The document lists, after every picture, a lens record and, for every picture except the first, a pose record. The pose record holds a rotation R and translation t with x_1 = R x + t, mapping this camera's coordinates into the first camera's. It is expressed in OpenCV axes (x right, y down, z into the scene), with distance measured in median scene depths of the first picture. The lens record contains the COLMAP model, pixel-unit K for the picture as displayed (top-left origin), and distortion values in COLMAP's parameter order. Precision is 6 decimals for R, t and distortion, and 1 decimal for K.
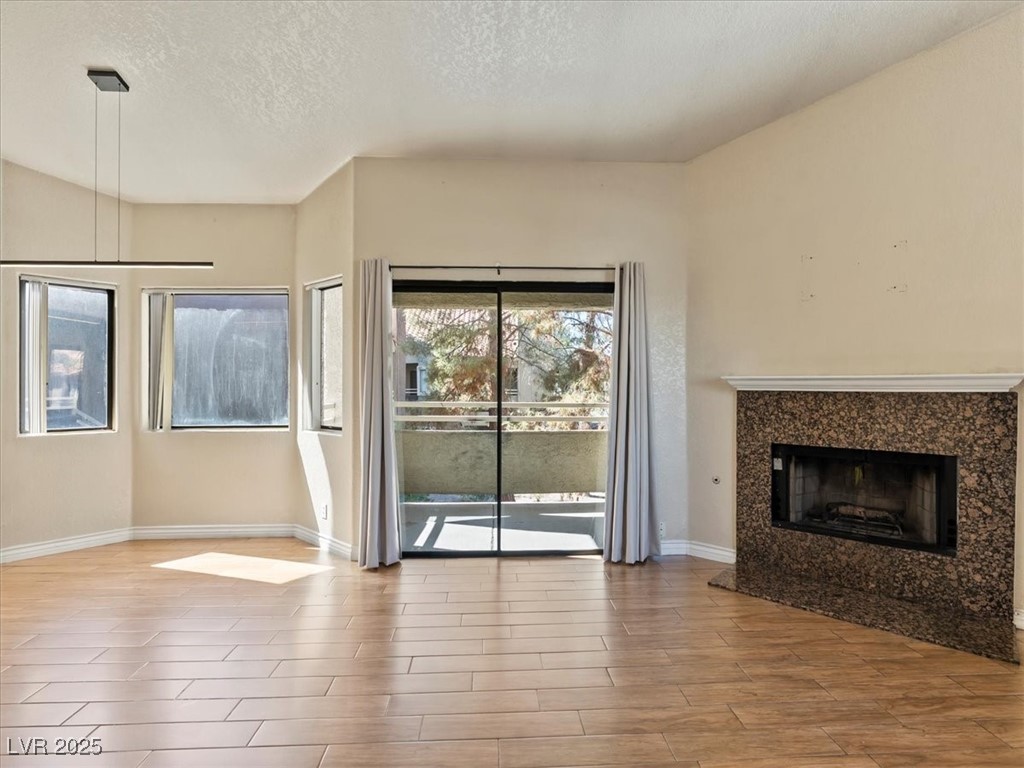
lens RADIAL K [[524.7, 0, 507.8], [0, 524.7, 381.3], [0, 0, 1]] dist [-0.013859, 0.006339]
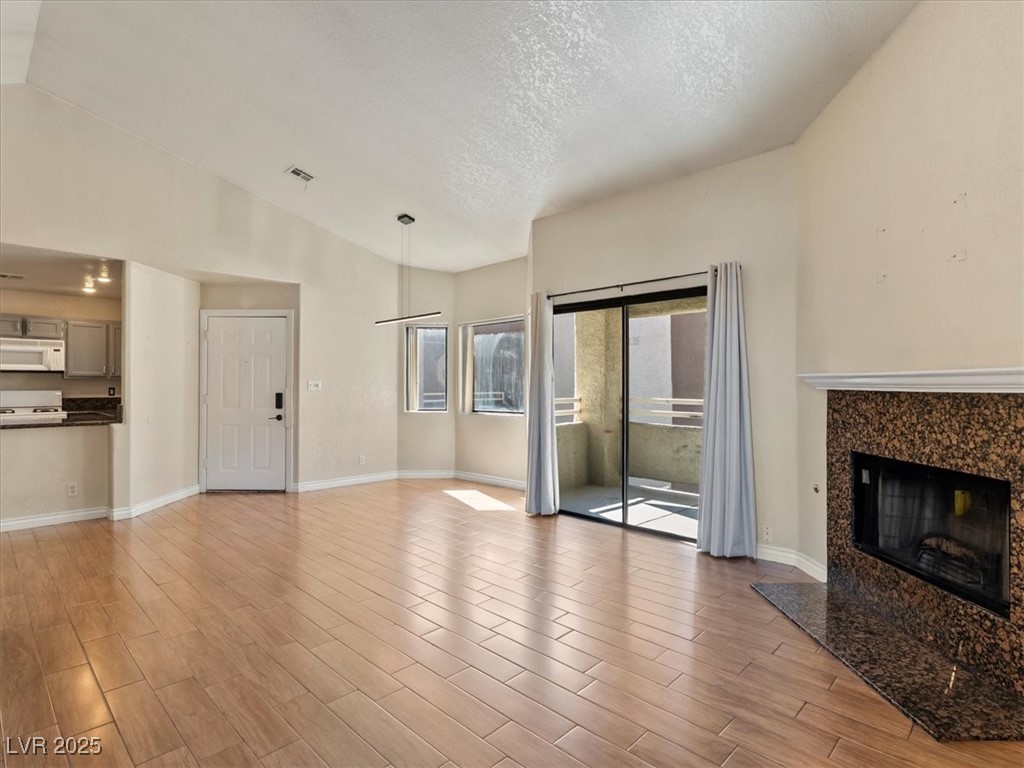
lens RADIAL K [[524.7, 0, 507.8], [0, 524.7, 381.3], [0, 0, 1]] dist [-0.013859, 0.006339]
pose [[0.680589, -0.004626, -0.732651, 0.775650], [0.006445, 0.999979, -0.000327, 0.000140], [0.732637, -0.004500, 0.680605, -0.002716]]
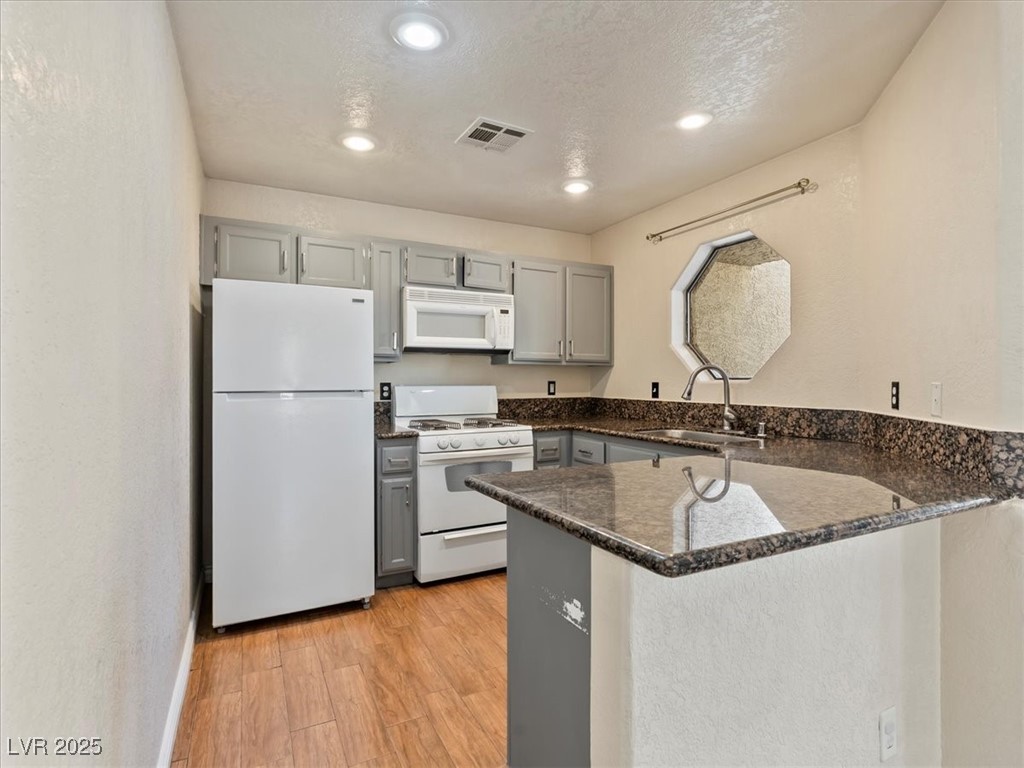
lens RADIAL K [[524.7, 0, 507.8], [0, 524.7, 381.3], [0, 0, 1]] dist [-0.013859, 0.006339]
pose [[0.400371, -0.005688, -0.916336, -0.832146], [0.010842, 0.999940, -0.001470, 0.016412], [0.916289, -0.009346, 0.400408, -0.338012]]
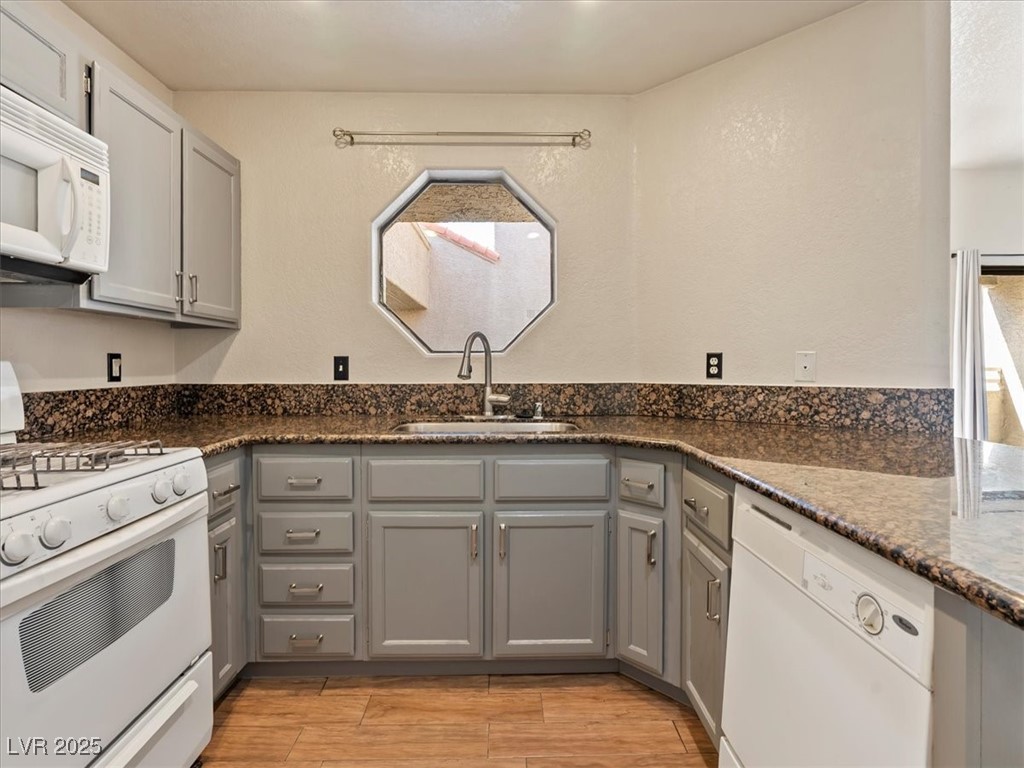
lens RADIAL K [[524.7, 0, 507.8], [0, 524.7, 381.3], [0, 0, 1]] dist [-0.013859, 0.006339]
pose [[0.999450, -0.008362, -0.032079, -1.463902], [0.009628, 0.999173, 0.039499, 0.028292], [0.031722, -0.039786, 0.998705, -0.339986]]
